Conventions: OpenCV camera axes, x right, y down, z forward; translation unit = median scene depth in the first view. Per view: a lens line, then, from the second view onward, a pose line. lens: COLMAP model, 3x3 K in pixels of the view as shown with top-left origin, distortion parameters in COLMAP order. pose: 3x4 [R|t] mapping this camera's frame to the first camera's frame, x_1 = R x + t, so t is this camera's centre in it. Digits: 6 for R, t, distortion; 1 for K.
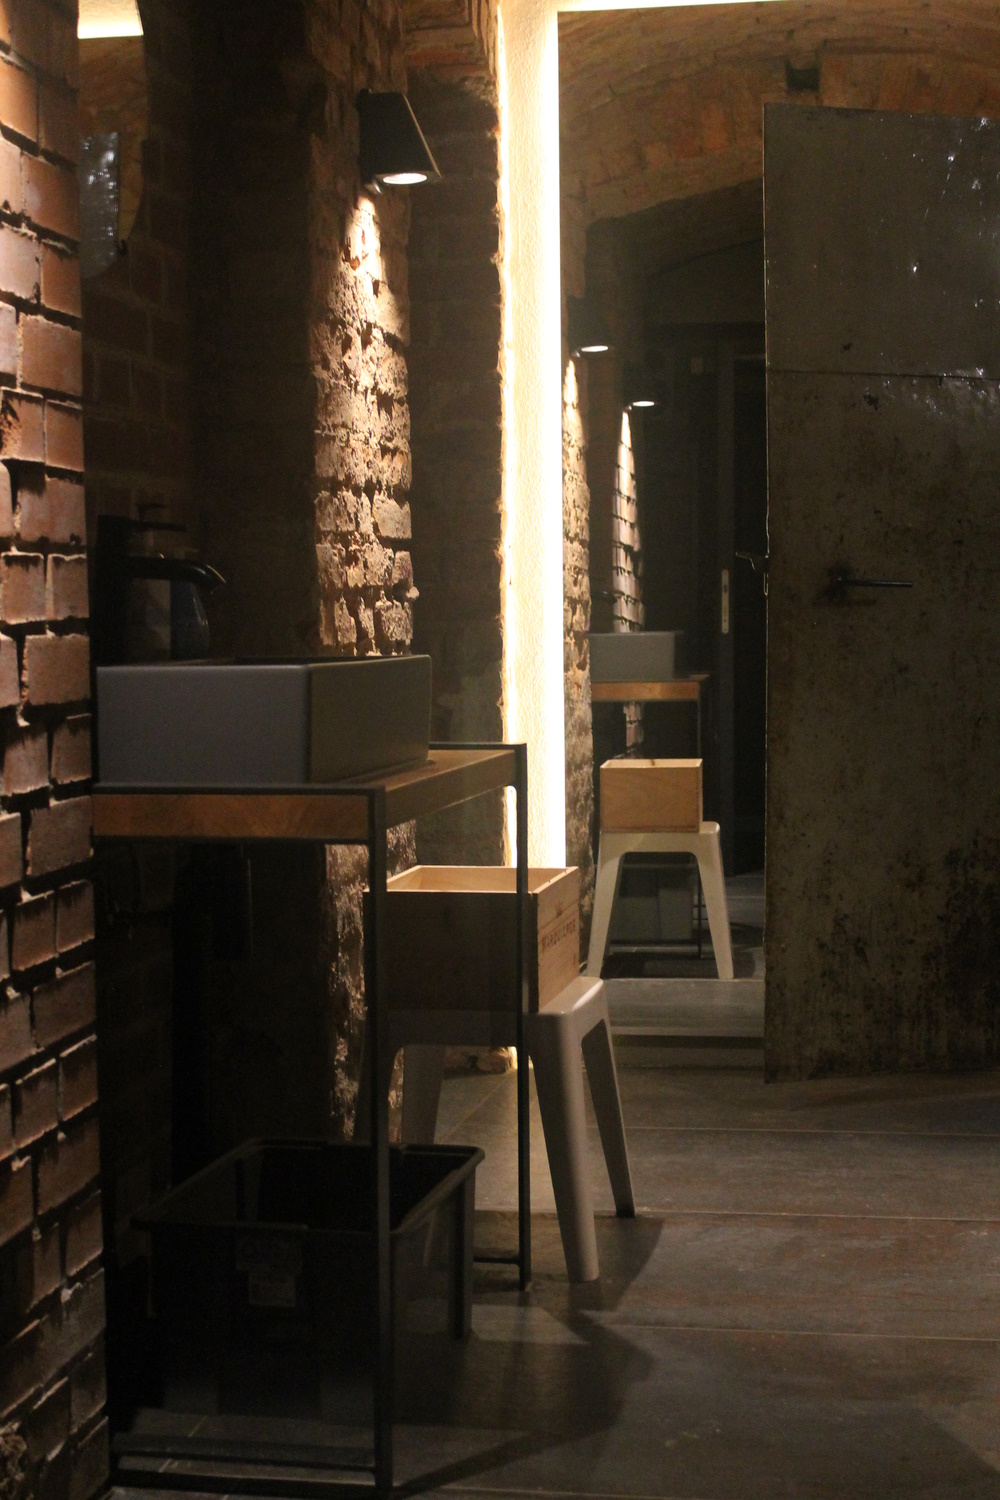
lens RADIAL K [[2228.9, 0, 500.0], [0, 2228.9, 750.0], [0, 0, 1]] dist [-0.044782, 0.126385]
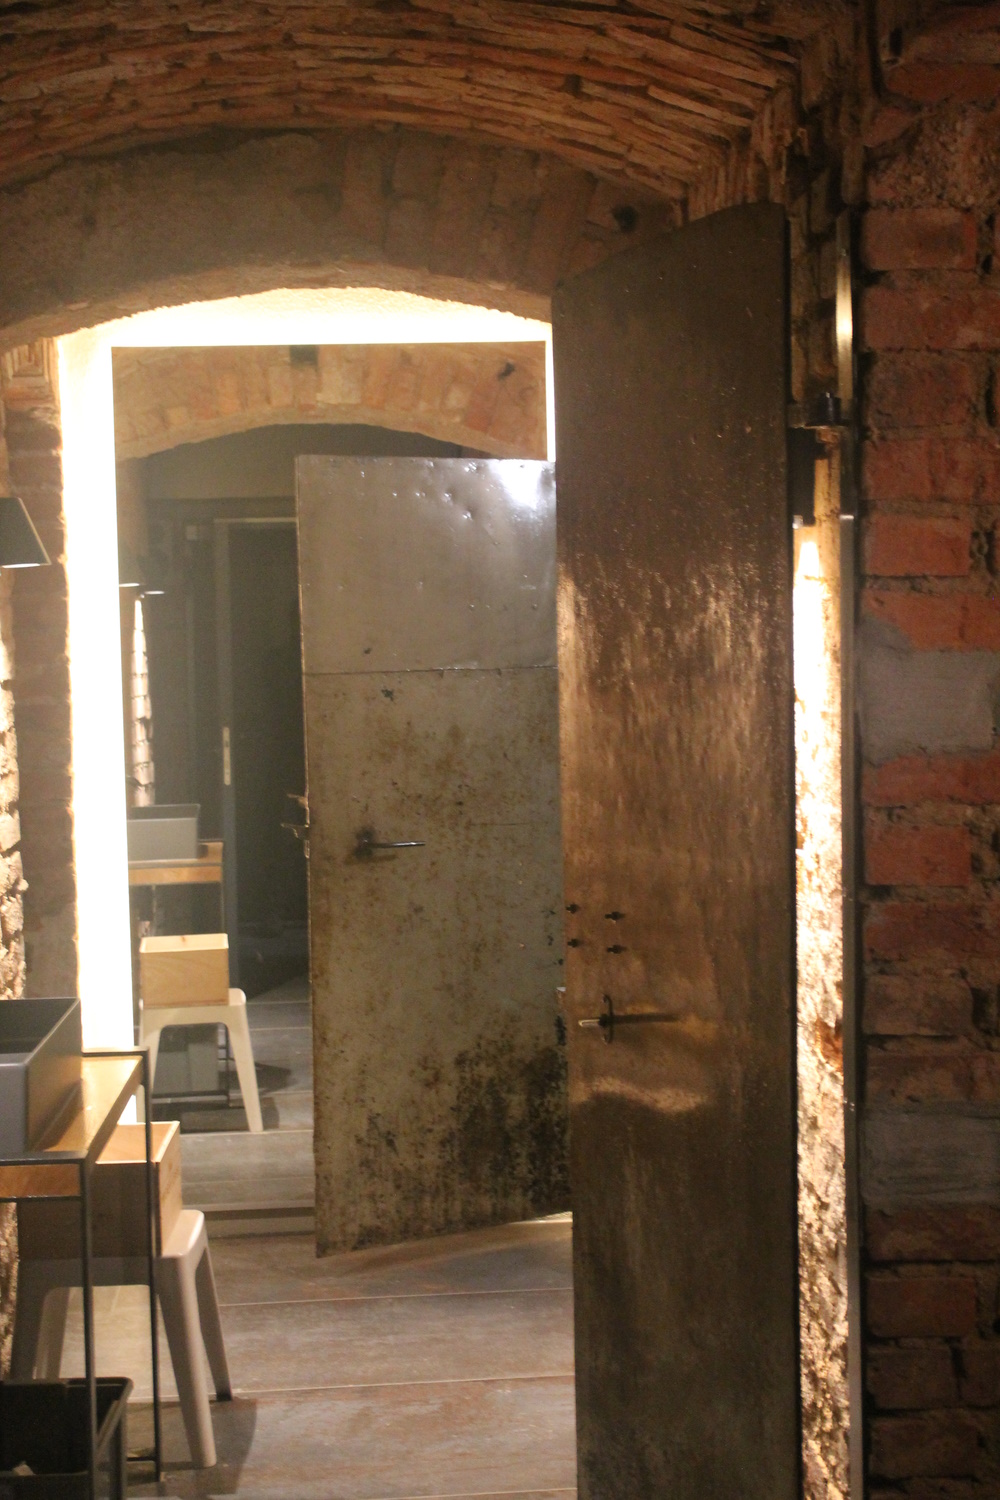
lens RADIAL K [[2228.9, 0, 500.0], [0, 2228.9, 750.0], [0, 0, 1]] dist [-0.044782, 0.126385]
pose [[0.968808, -0.025599, 0.246488, -0.074731], [0.027238, 0.999624, -0.003240, -0.118509], [-0.246312, 0.009853, 0.969140, -0.198182]]
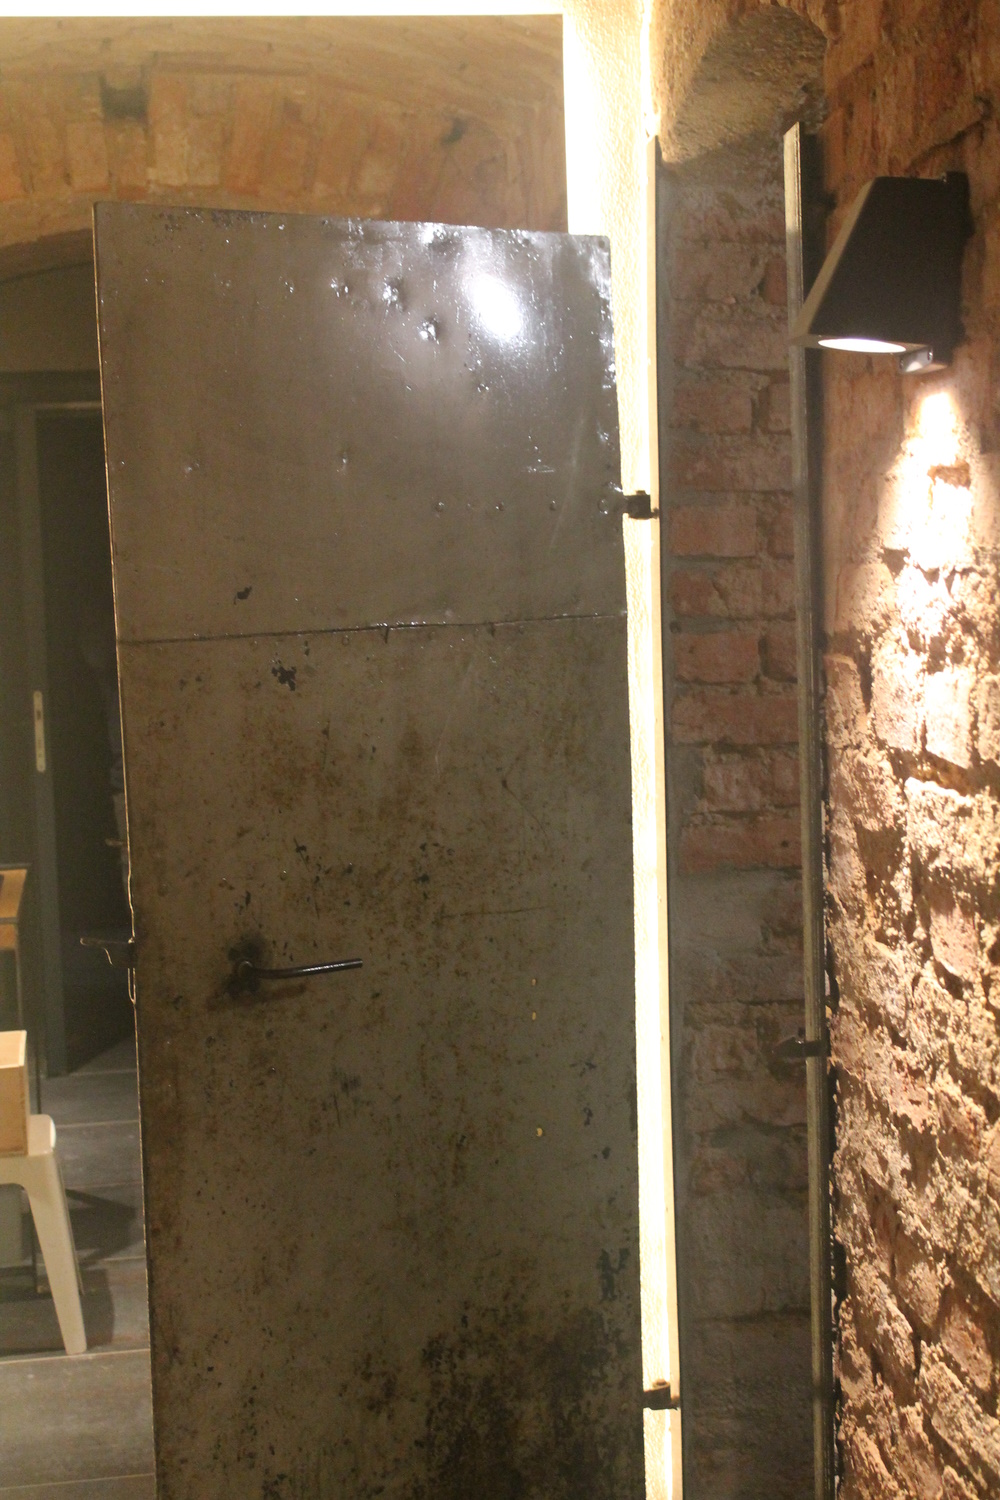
lens RADIAL K [[2228.9, 0, 500.0], [0, 2228.9, 750.0], [0, 0, 1]] dist [-0.044782, 0.126385]
pose [[0.951566, -0.051460, 0.303109, 0.032160], [0.043000, 0.998478, 0.034524, -0.152736], [-0.304424, -0.019818, 0.952330, 0.374268]]
